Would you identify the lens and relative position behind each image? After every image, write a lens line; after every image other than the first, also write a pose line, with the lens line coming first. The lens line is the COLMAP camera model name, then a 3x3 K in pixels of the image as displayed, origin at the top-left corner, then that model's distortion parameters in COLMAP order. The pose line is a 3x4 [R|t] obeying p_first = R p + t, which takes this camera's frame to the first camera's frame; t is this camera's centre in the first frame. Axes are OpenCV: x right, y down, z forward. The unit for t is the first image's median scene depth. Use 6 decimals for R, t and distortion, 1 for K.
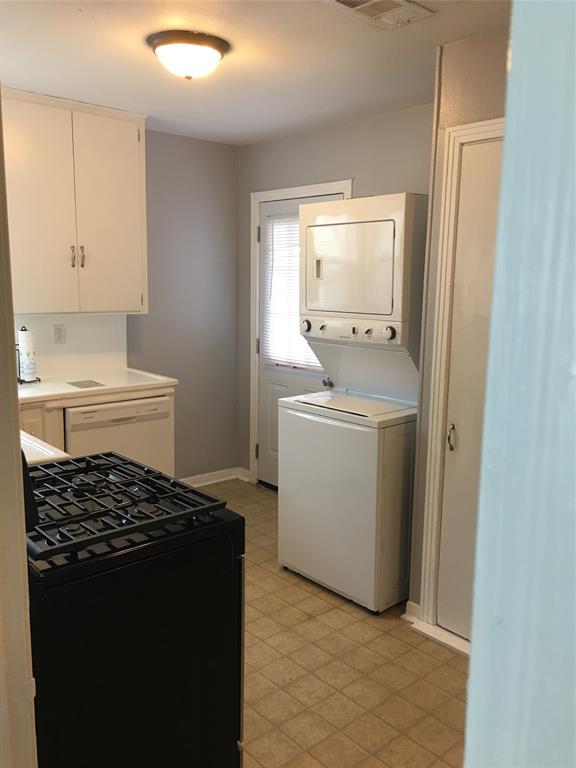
lens RADIAL K [[649.0, 0, 288.0], [0, 649.0, 384.0], [0, 0, 1]] dist [0.083961, -0.102241]
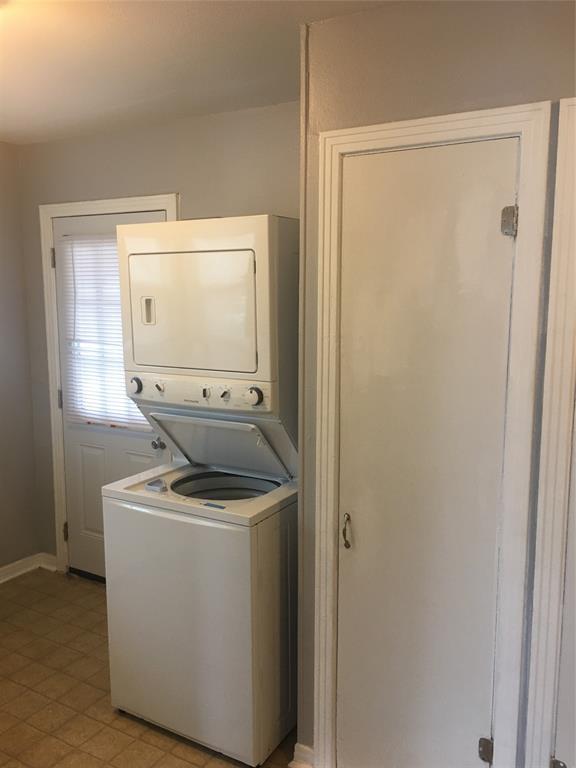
lens RADIAL K [[649.0, 0, 288.0], [0, 649.0, 384.0], [0, 0, 1]] dist [0.083961, -0.102241]
pose [[0.951555, -0.056564, 0.302230, -0.032770], [0.062583, 0.997987, -0.010260, -0.074958], [-0.301042, 0.028677, 0.953180, 0.238201]]
